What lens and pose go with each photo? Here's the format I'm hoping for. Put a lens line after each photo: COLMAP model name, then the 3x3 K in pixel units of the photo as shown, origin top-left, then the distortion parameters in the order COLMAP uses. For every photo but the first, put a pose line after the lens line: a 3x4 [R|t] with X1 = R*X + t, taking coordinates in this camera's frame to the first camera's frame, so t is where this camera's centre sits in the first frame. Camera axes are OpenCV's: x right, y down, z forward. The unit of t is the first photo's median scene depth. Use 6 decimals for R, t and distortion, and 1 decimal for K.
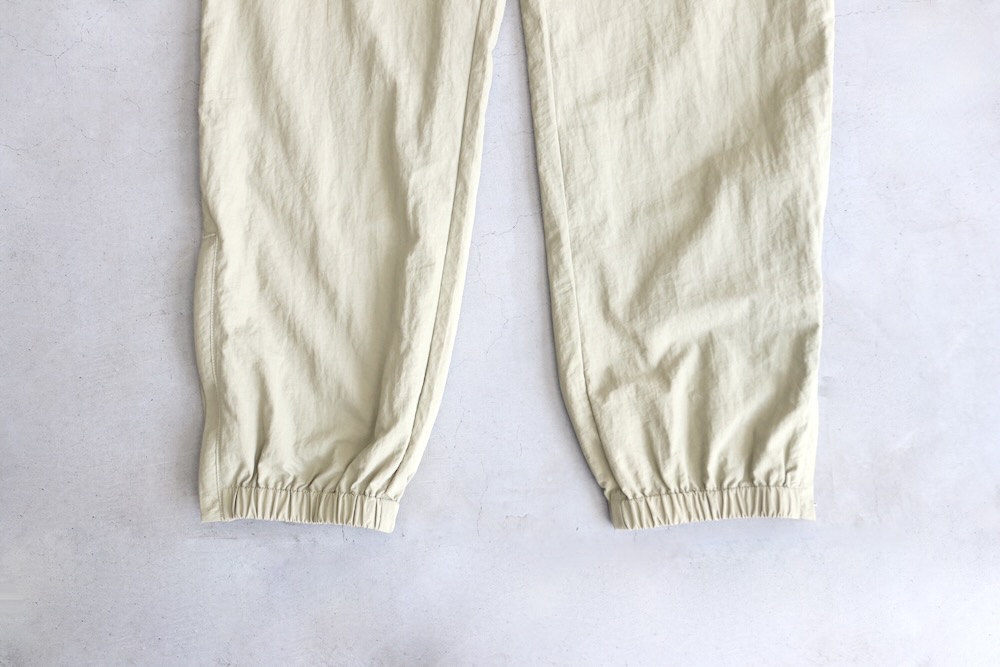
lens RADIAL K [[1288.4, 0, 500.0], [0, 1288.4, 333.5], [0, 0, 1]] dist [-0.132189, -0.003138]
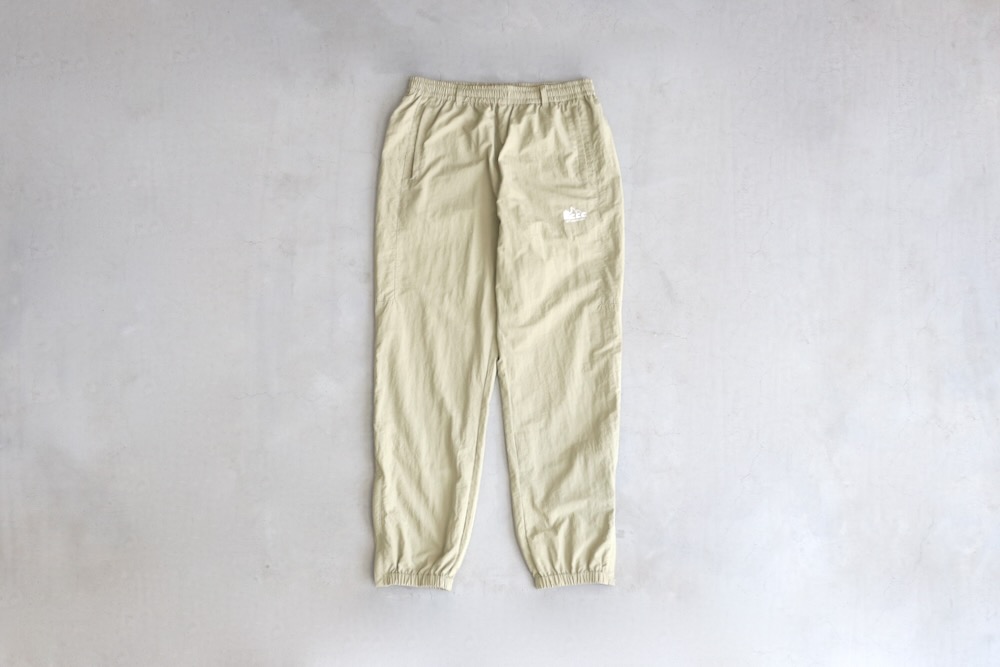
lens RADIAL K [[1288.4, 0, 500.0], [0, 1288.4, 333.5], [0, 0, 1]] dist [-0.132189, -0.003138]
pose [[0.999303, 0.004340, 0.037064, -0.081354], [0.001715, 0.986821, -0.161806, 0.061156], [-0.037278, 0.161757, 0.986126, -1.602426]]
